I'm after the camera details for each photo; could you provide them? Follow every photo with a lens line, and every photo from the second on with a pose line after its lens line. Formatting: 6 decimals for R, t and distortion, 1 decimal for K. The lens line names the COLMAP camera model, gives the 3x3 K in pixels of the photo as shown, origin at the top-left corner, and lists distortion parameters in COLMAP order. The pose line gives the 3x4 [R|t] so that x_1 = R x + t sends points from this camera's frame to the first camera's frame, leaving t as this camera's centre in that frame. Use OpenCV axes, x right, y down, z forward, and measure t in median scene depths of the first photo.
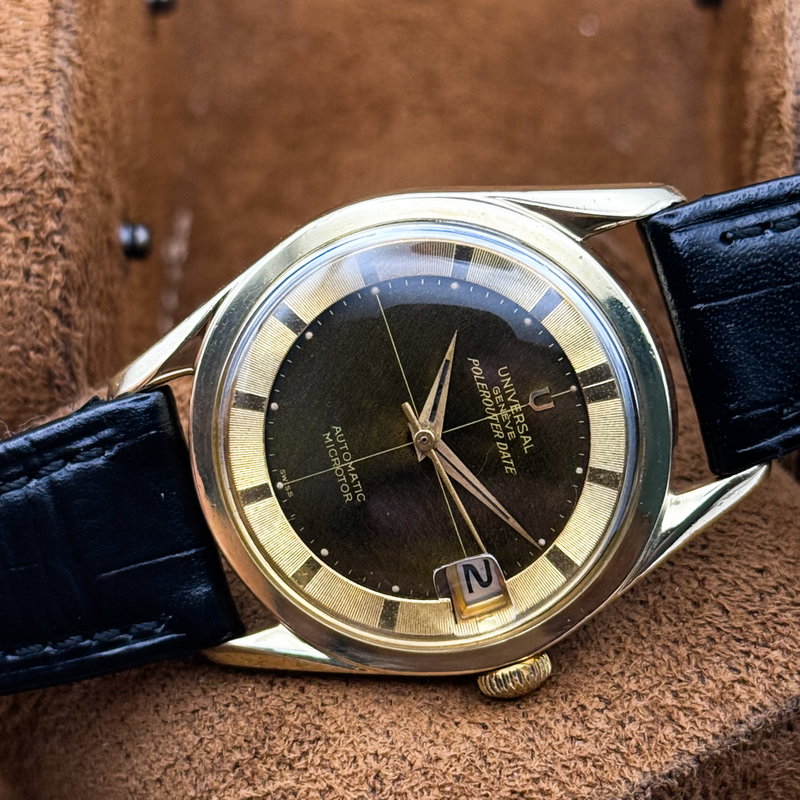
lens RADIAL K [[2301.2, 0, 400.0], [0, 2301.2, 400.0], [0, 0, 1]] dist [0.098101, 0.097209]
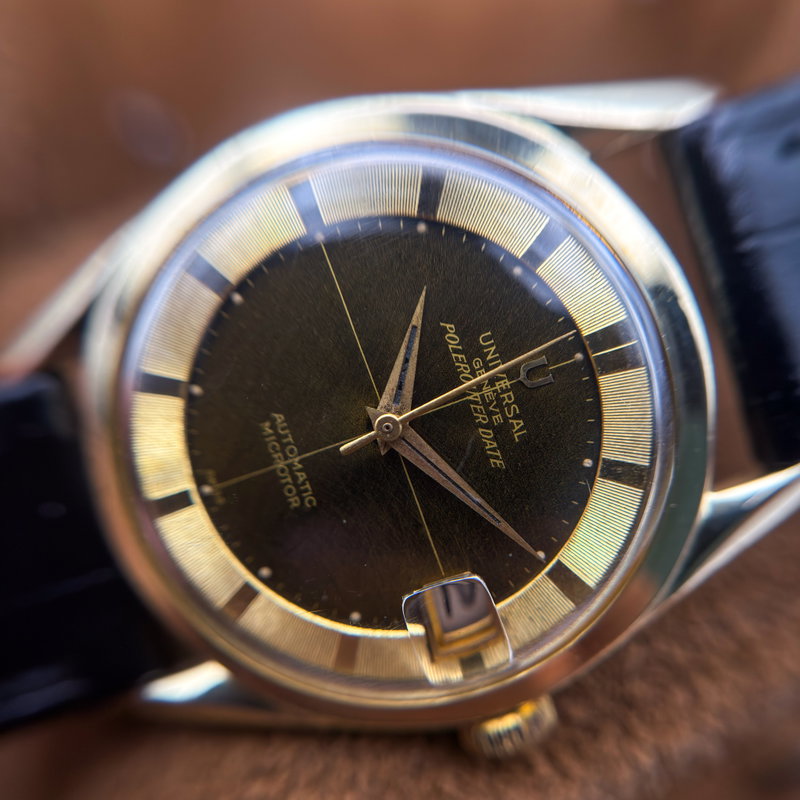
lens RADIAL K [[763.5, 0, 407.9], [0, 763.5, 402.0], [0, 0, 1]] dist [0.337044, 0.000167]
pose [[0.999209, -0.022800, 0.032579, 0.009155], [0.023420, 0.999549, -0.018784, 0.013568], [-0.032136, 0.019532, 0.999293, 0.737381]]
